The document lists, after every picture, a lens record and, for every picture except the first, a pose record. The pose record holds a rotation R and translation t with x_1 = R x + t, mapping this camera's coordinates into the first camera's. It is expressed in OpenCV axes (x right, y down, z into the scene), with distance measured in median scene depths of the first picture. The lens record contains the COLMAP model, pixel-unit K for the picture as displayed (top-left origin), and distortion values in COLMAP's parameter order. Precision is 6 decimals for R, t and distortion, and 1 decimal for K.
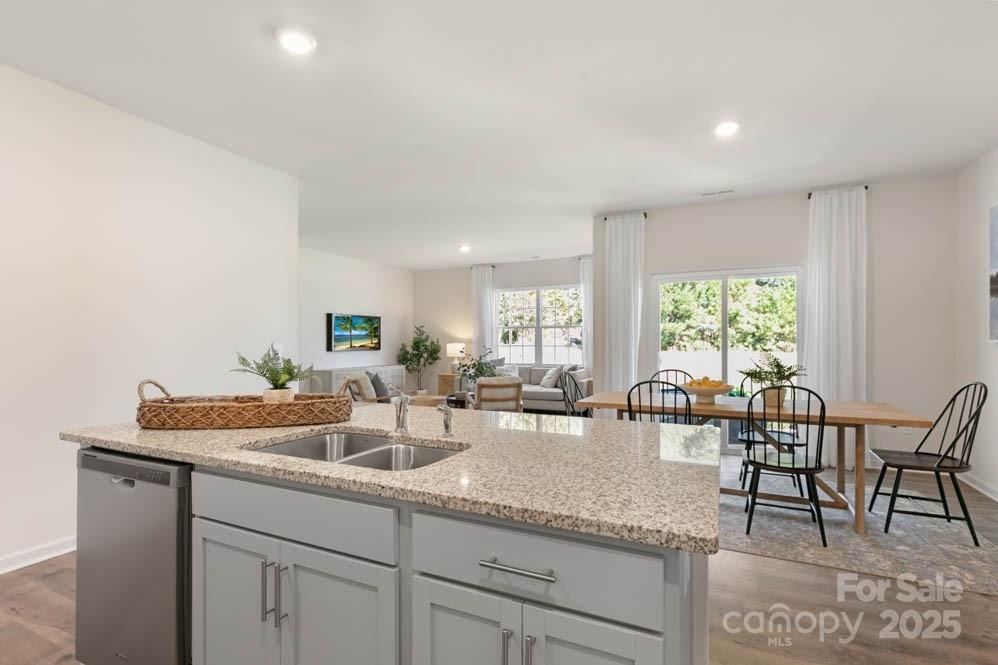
lens RADIAL K [[462.5, 0, 504.4], [0, 462.5, 344.7], [0, 0, 1]] dist [0.001801, -0.000097]
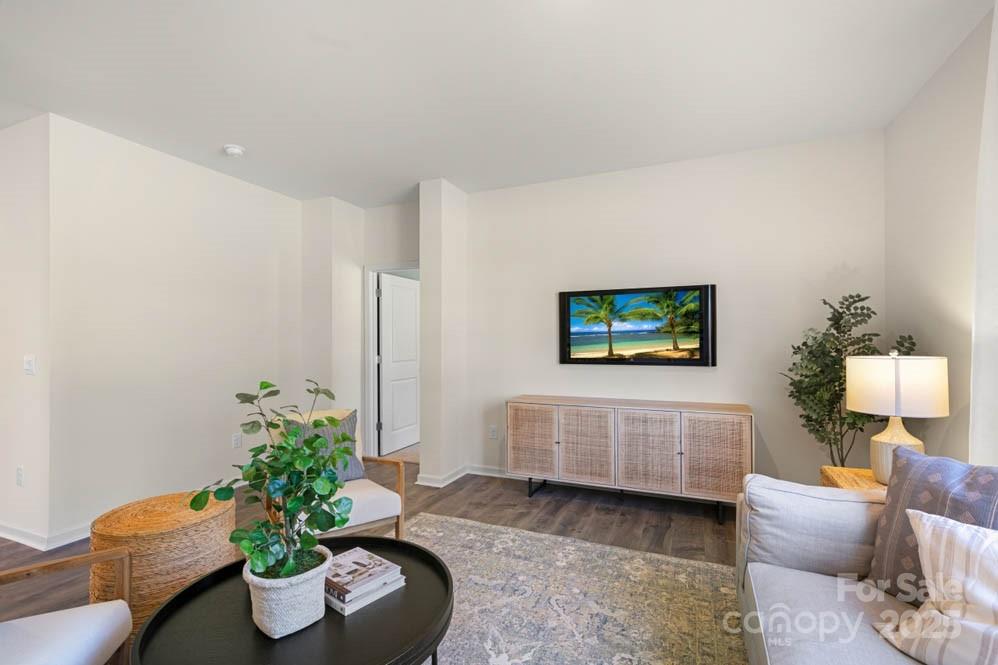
lens RADIAL K [[455.7, 0, 500.4], [0, 455.7, 335.9], [0, 0, 1]] dist [0.000077, -0.000143]
pose [[0.032459, -0.007637, -0.999444, 0.125135], [-0.003162, 0.999965, -0.007744, -0.011842], [0.999468, 0.003412, 0.032434, 0.808048]]
